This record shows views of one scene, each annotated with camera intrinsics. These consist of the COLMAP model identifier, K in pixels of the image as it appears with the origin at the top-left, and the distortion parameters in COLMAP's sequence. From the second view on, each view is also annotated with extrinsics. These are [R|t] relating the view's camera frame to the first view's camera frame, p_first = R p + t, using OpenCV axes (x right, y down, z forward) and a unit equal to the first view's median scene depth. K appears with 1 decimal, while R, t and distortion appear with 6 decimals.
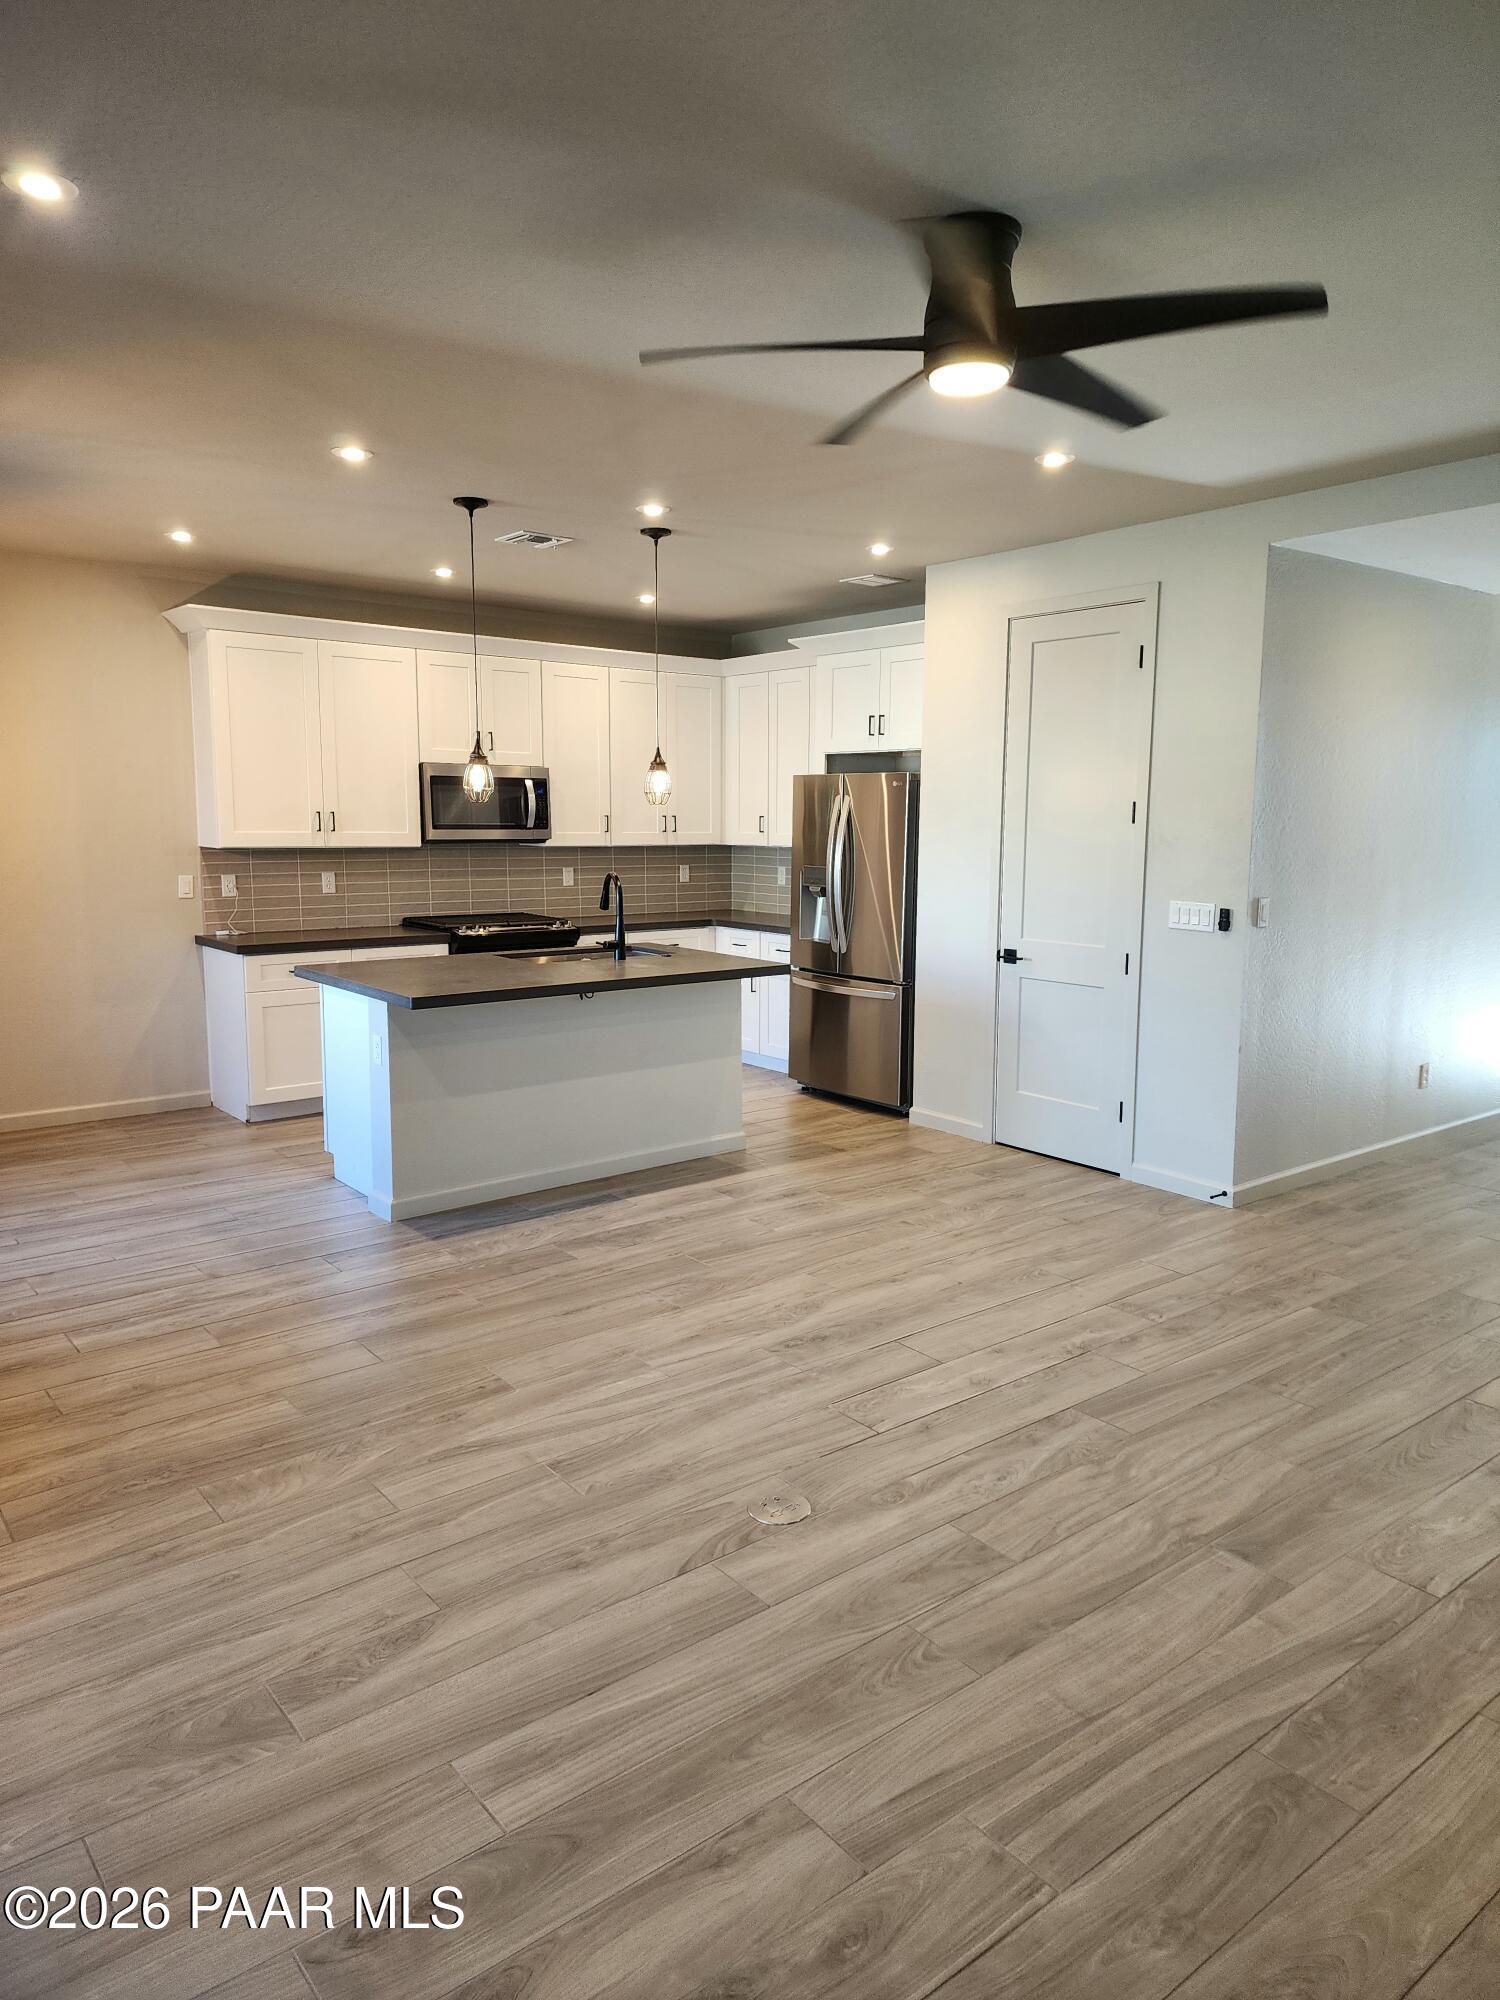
lens RADIAL K [[1321.8, 0, 755.6], [0, 1321.8, 976.2], [0, 0, 1]] dist [0.114849, -0.111407]
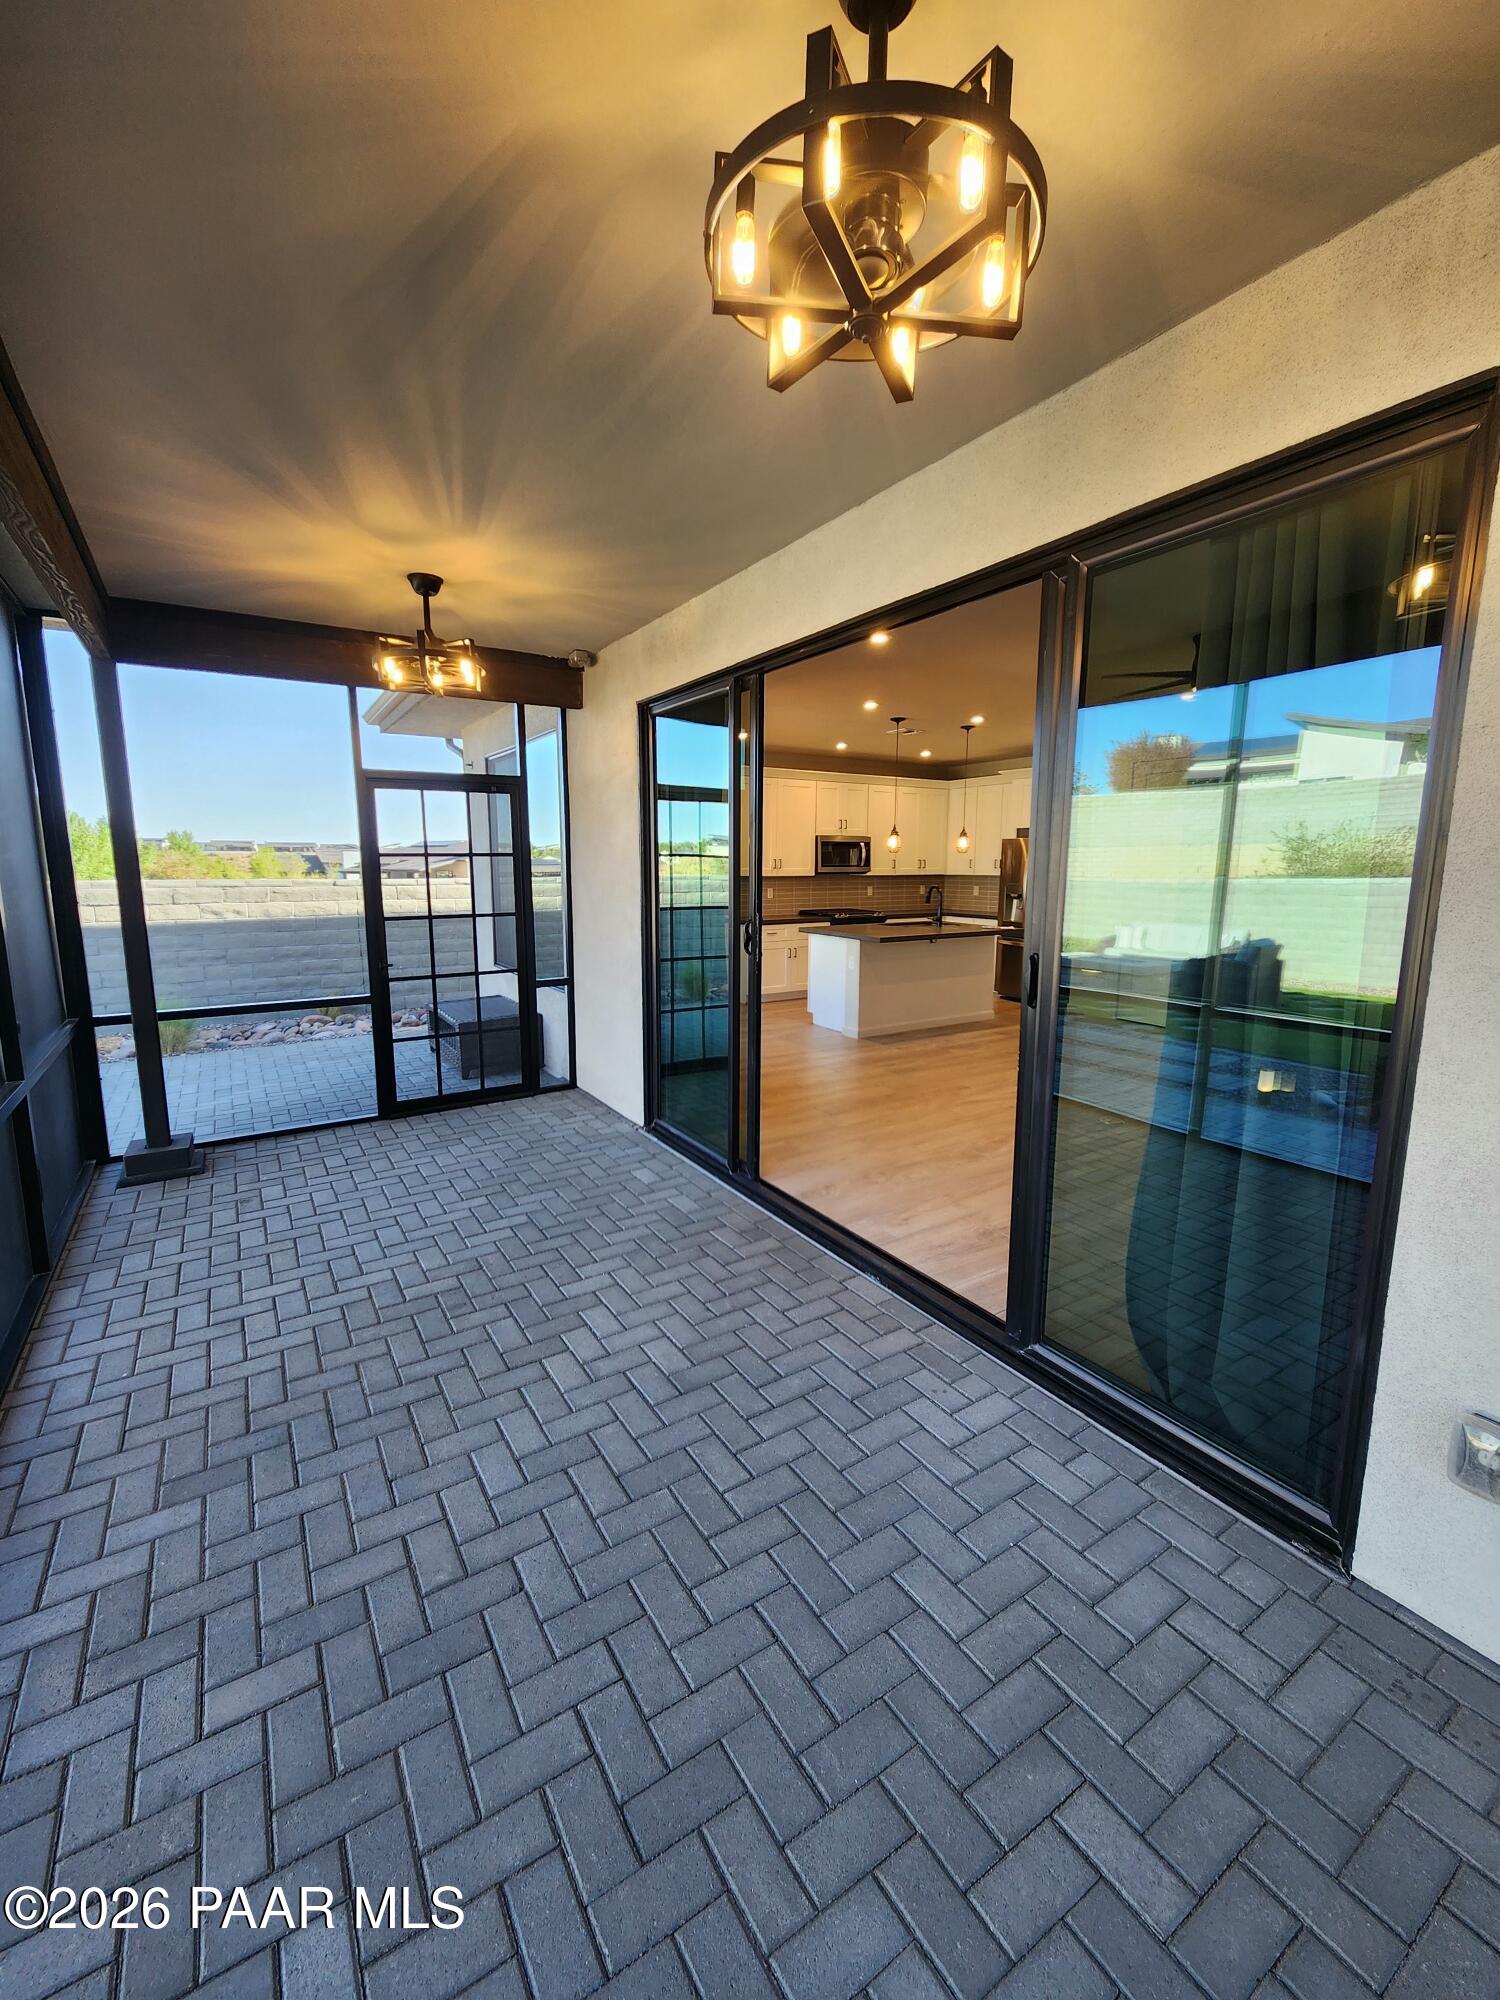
lens RADIAL K [[814.1, 0, 741.3], [0, 814.1, 989.2], [0, 0, 1]] dist [0.001083, 0.000193]
pose [[0.993186, 0.011966, -0.115926, -0.310677], [-0.008407, 0.999480, 0.031140, 0.058505], [0.116238, -0.029953, 0.992770, -0.392767]]
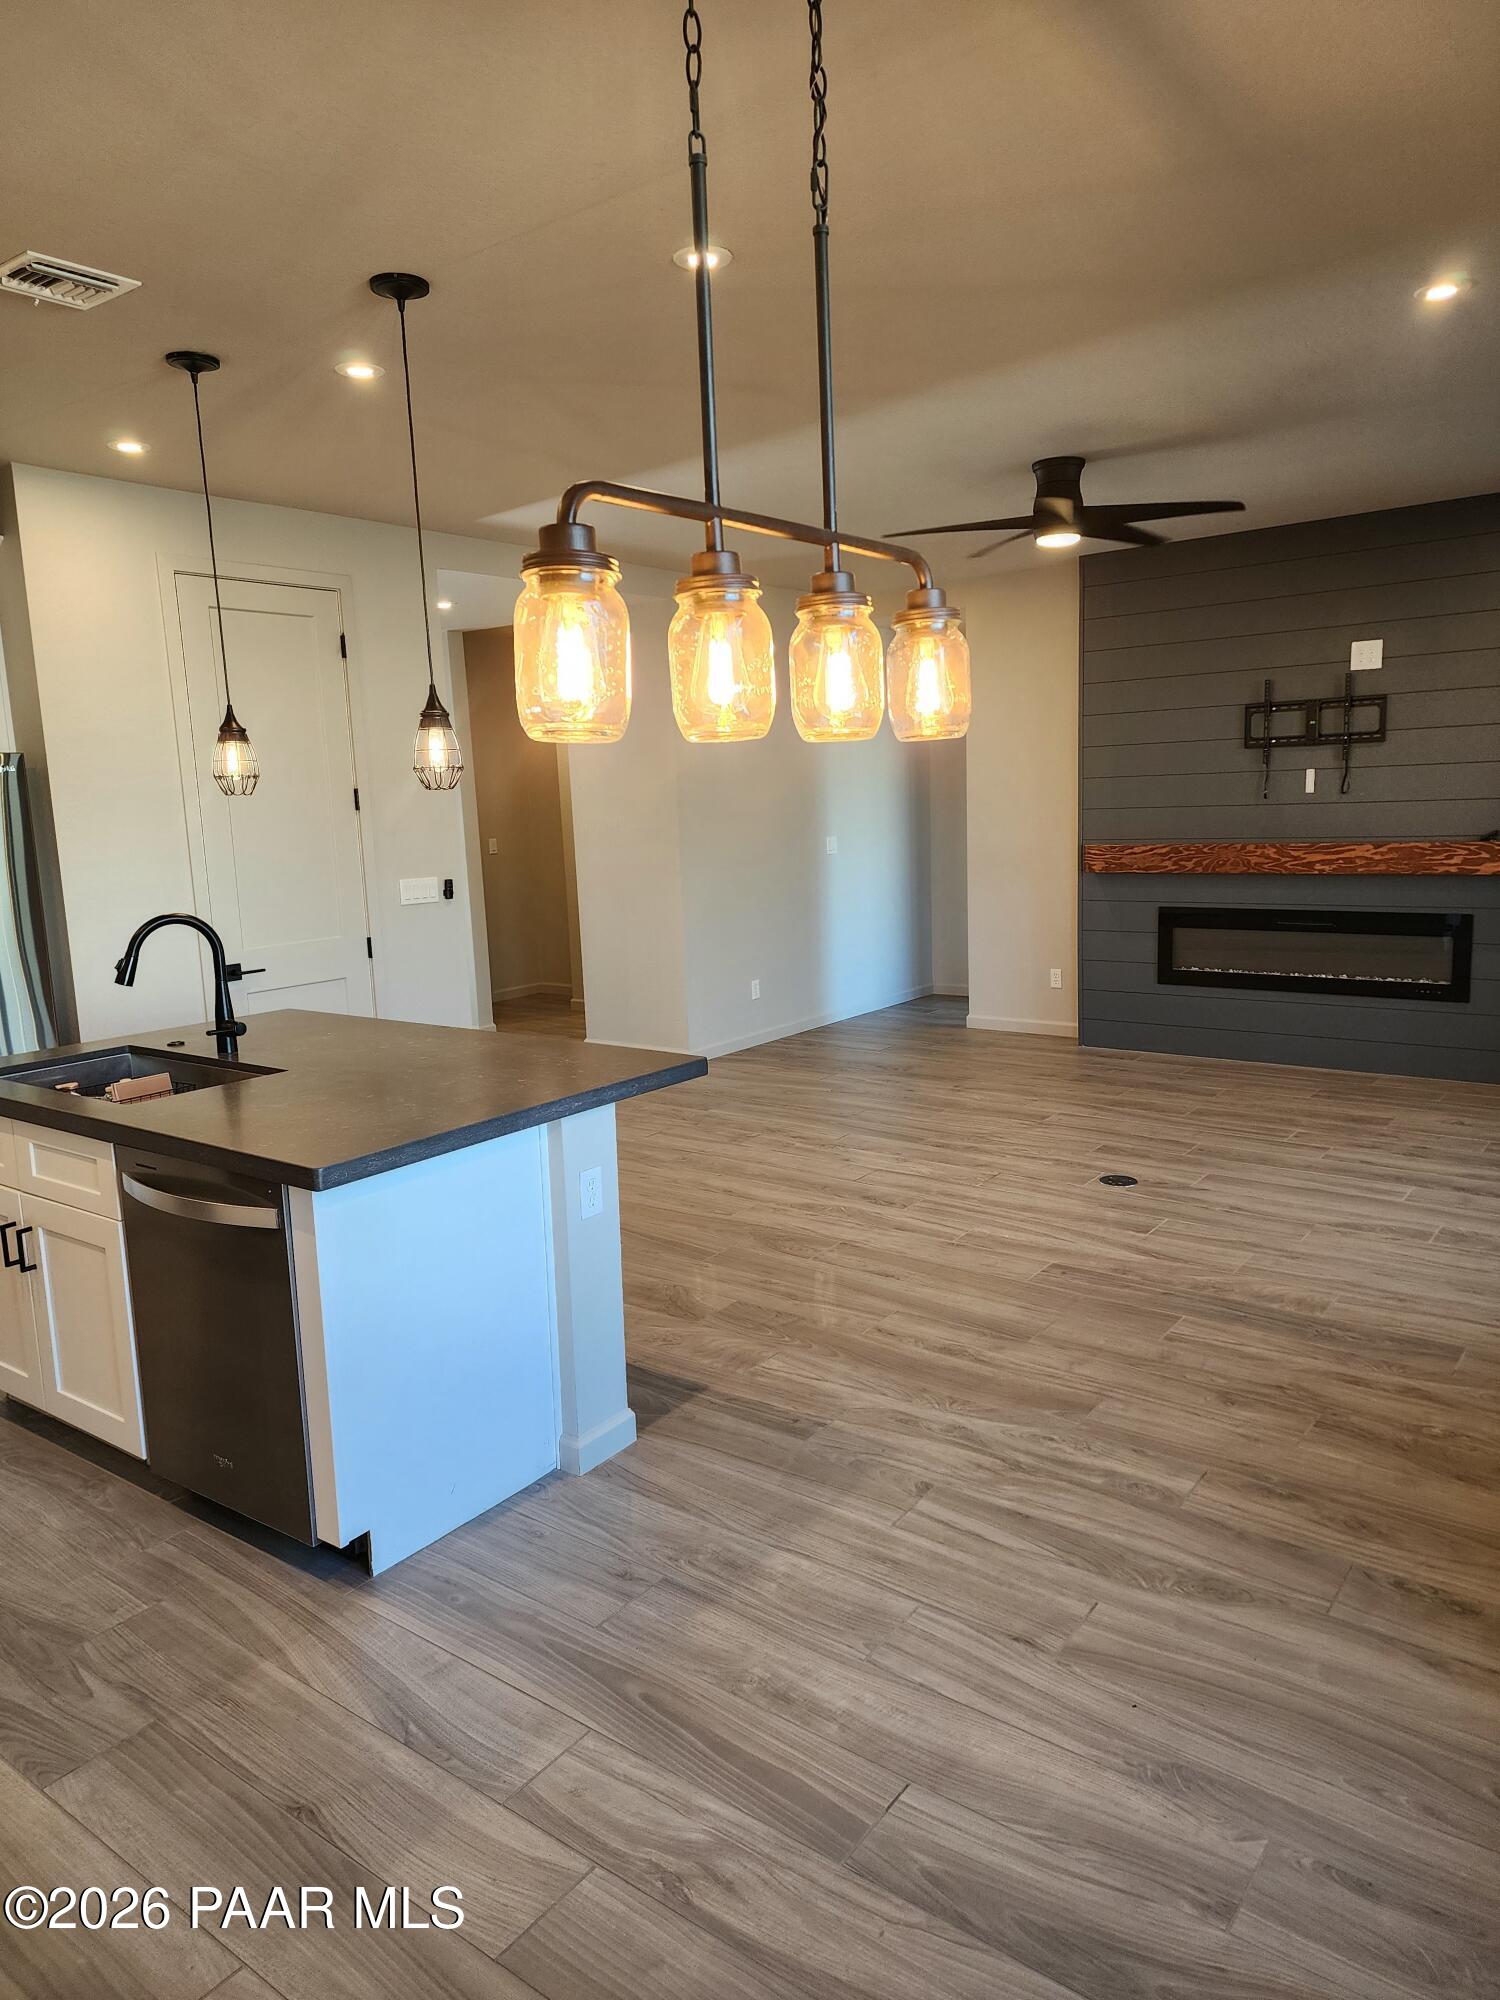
lens RADIAL K [[1325.2, 0, 774.1], [0, 1325.2, 1000.5], [0, 0, 1]] dist [0.109146, -0.114117]
pose [[-0.248631, -0.155336, 0.956061, -0.878381], [0.155338, 0.967886, 0.197654, -0.139140], [-0.956061, 0.197655, -0.216517, 1.041973]]
